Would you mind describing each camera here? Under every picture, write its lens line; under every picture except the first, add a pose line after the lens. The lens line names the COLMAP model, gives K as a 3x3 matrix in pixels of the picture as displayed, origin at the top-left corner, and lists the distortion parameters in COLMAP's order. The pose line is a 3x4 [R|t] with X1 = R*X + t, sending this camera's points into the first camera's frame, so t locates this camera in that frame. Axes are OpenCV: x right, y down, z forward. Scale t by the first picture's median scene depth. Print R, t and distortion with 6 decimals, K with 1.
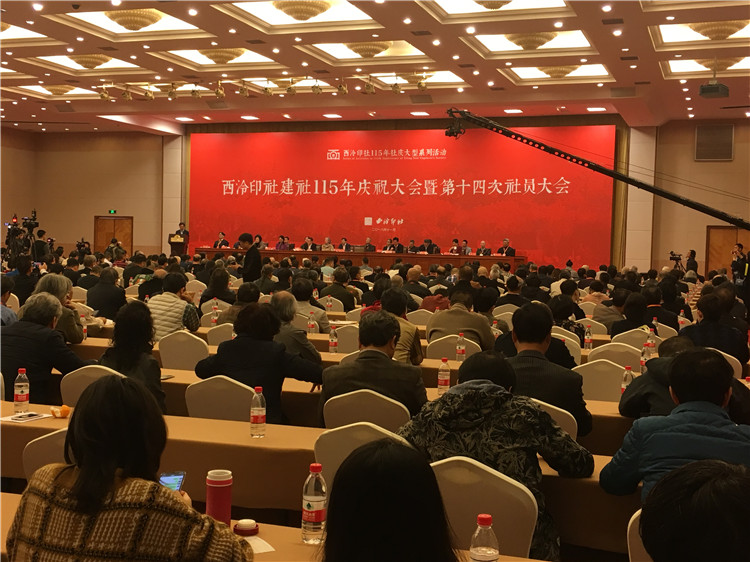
lens RADIAL K [[927.9, 0, 396.7], [0, 927.9, 283.2], [0, 0, 1]] dist [0.053947, 0.034477]
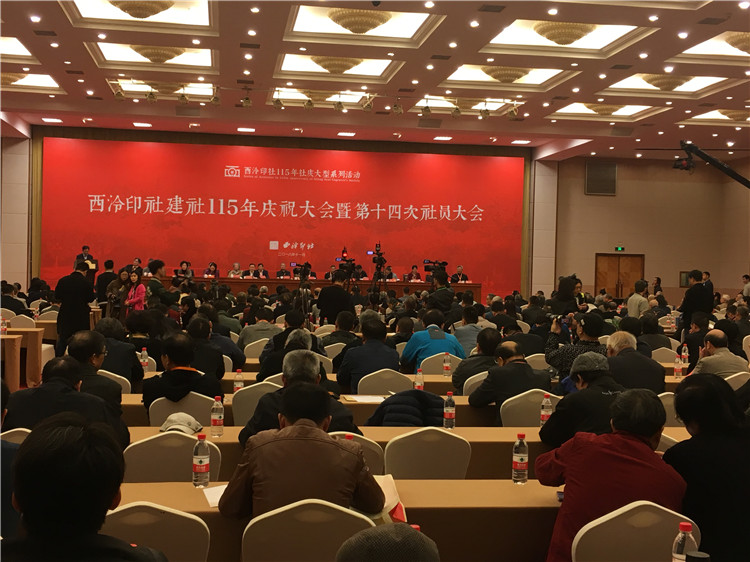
lens RADIAL K [[931.3, 0, 371.8], [0, 931.3, 263.6], [0, 0, 1]] dist [0.048639, 0.010762]
pose [[0.885765, 0.000121, 0.464135, -0.374054], [0.017636, 0.999269, -0.033918, -0.015309], [-0.463799, 0.038229, 0.885115, 0.135020]]
